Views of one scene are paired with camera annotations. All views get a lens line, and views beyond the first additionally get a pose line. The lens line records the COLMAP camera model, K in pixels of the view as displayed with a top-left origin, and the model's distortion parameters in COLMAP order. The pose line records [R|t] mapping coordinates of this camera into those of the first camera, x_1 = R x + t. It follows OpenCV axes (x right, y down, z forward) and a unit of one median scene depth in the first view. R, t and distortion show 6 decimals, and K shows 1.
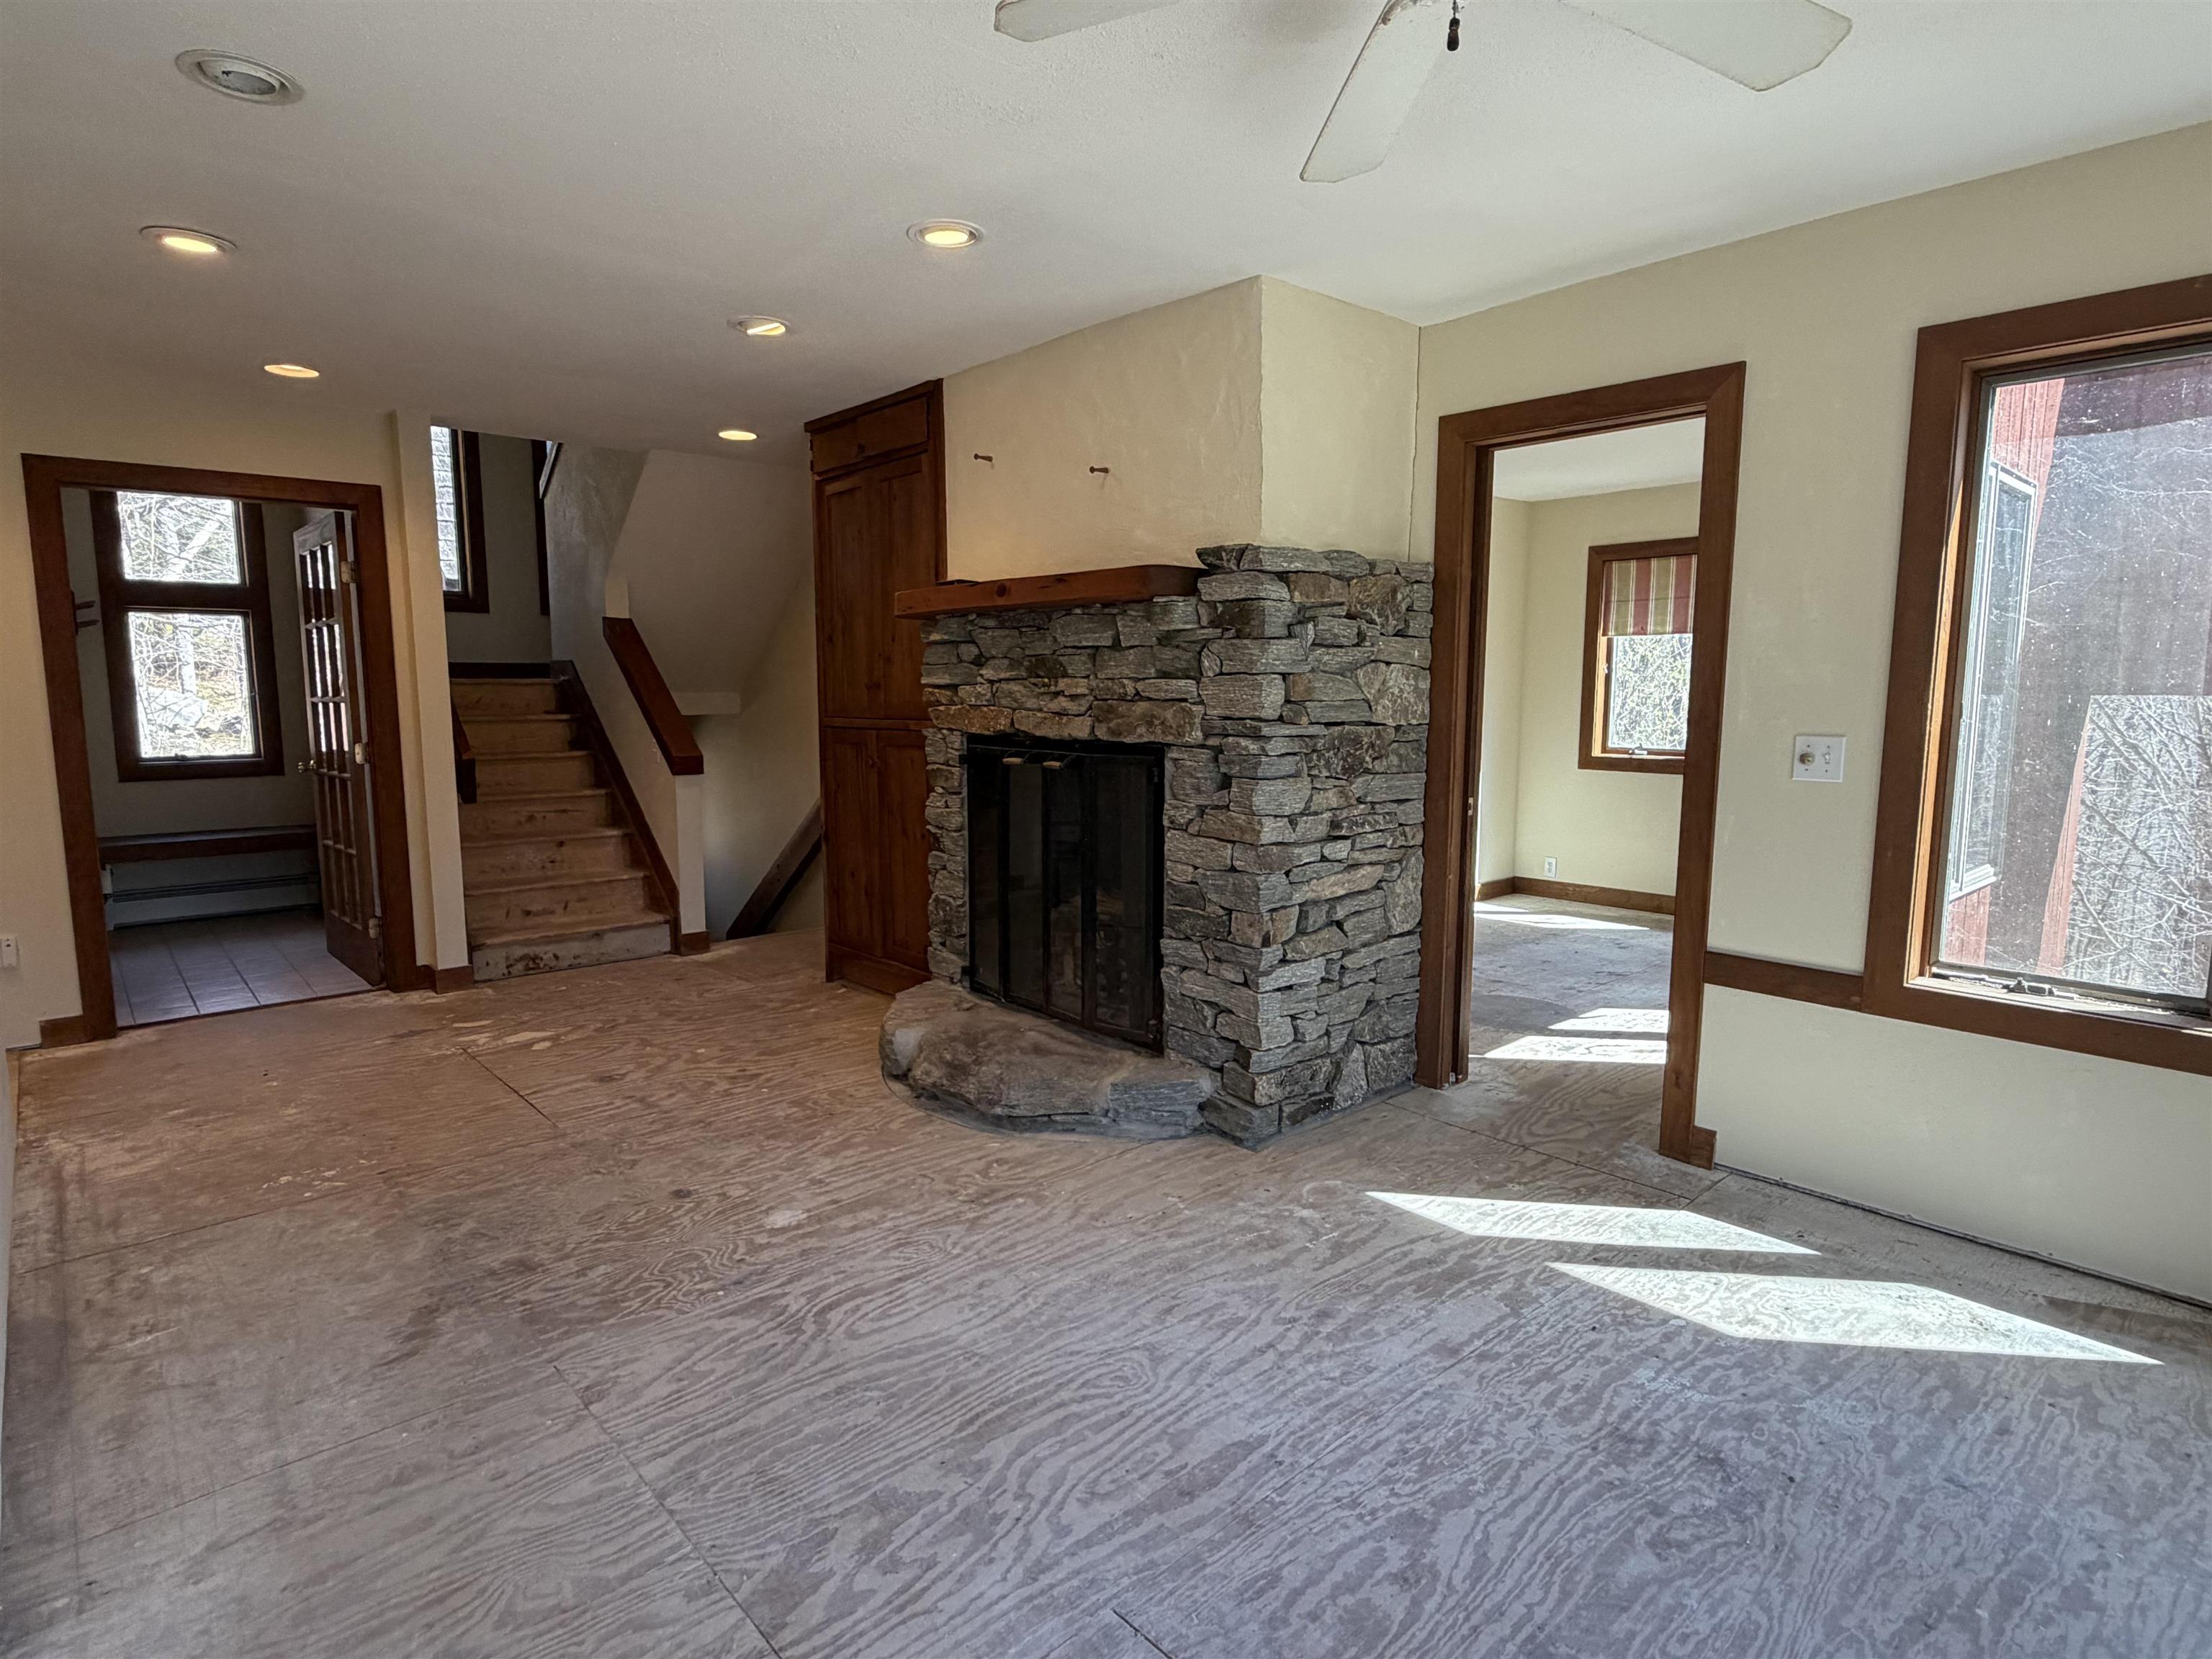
lens RADIAL K [[1183.8, 0, 1105.2], [0, 1183.8, 823.8], [0, 0, 1]] dist [-0.003530, -0.000439]
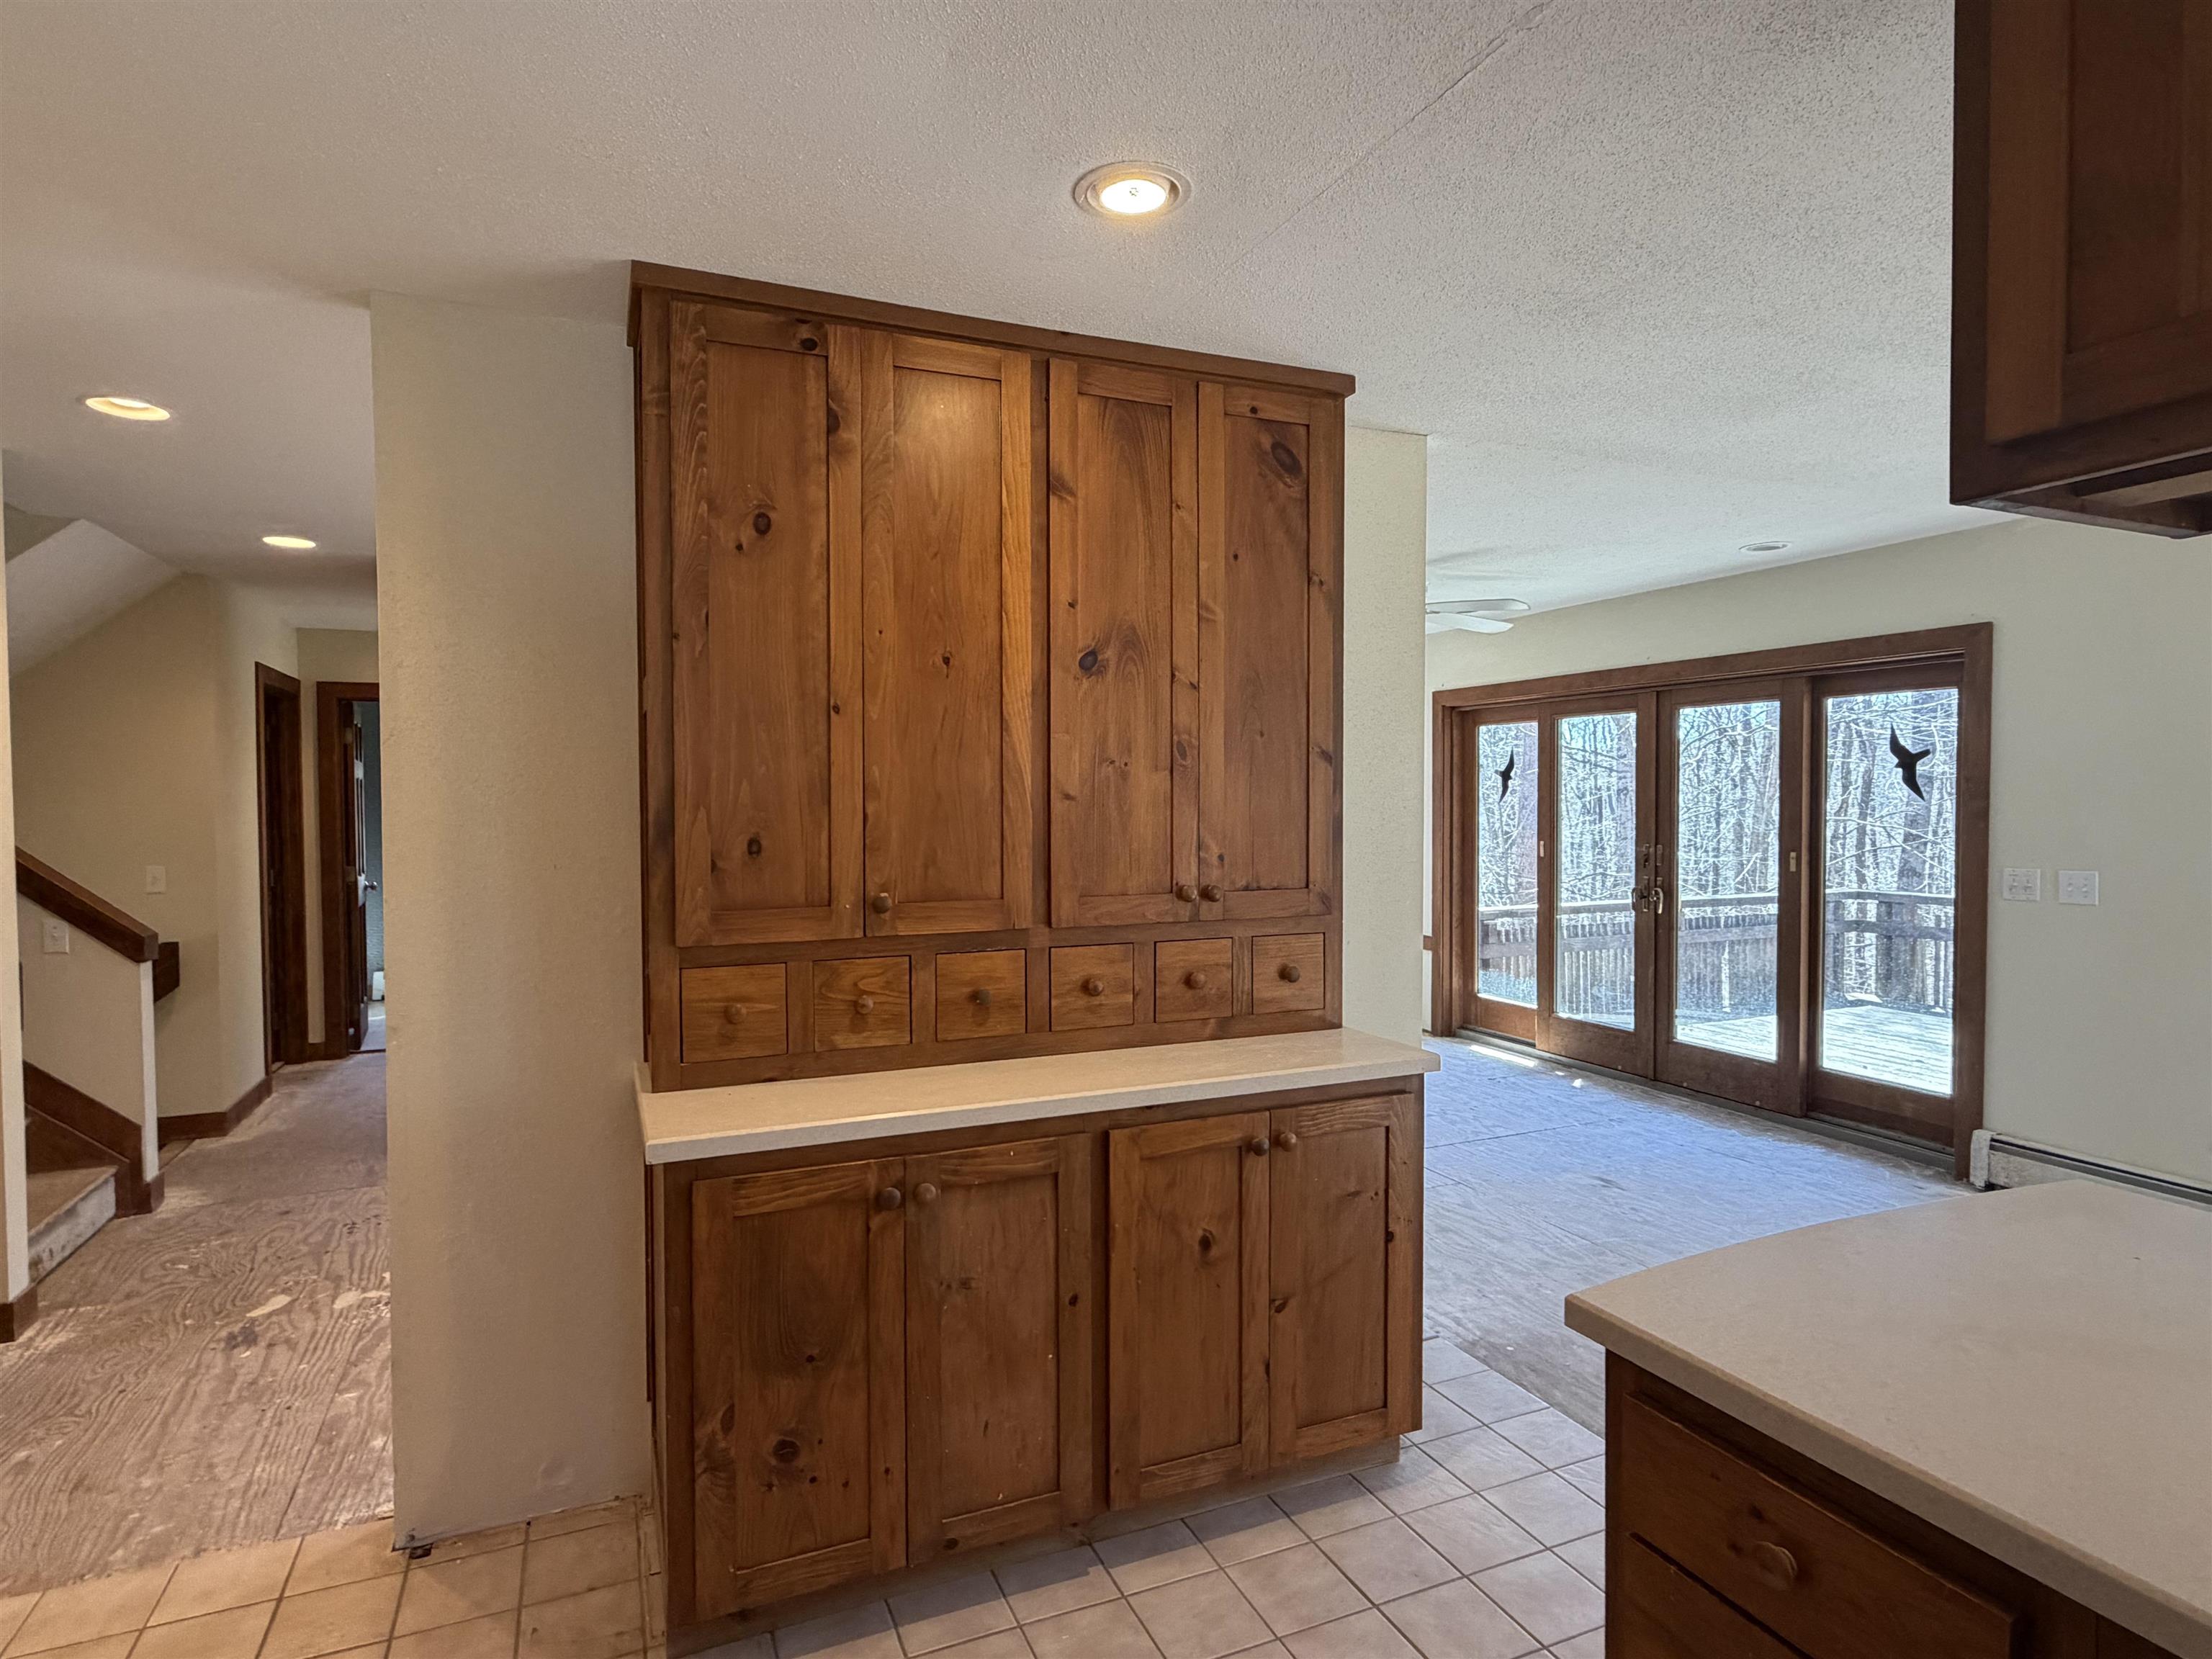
lens RADIAL K [[1183.8, 0, 1105.2], [0, 1183.8, 828.7], [0, 0, 1]] dist [-0.003530, -0.000439]
pose [[0.321257, -0.026543, 0.946620, -1.056343], [0.122283, 0.992401, -0.013673, -0.052017], [-0.939064, 0.120148, 0.322062, 0.237515]]
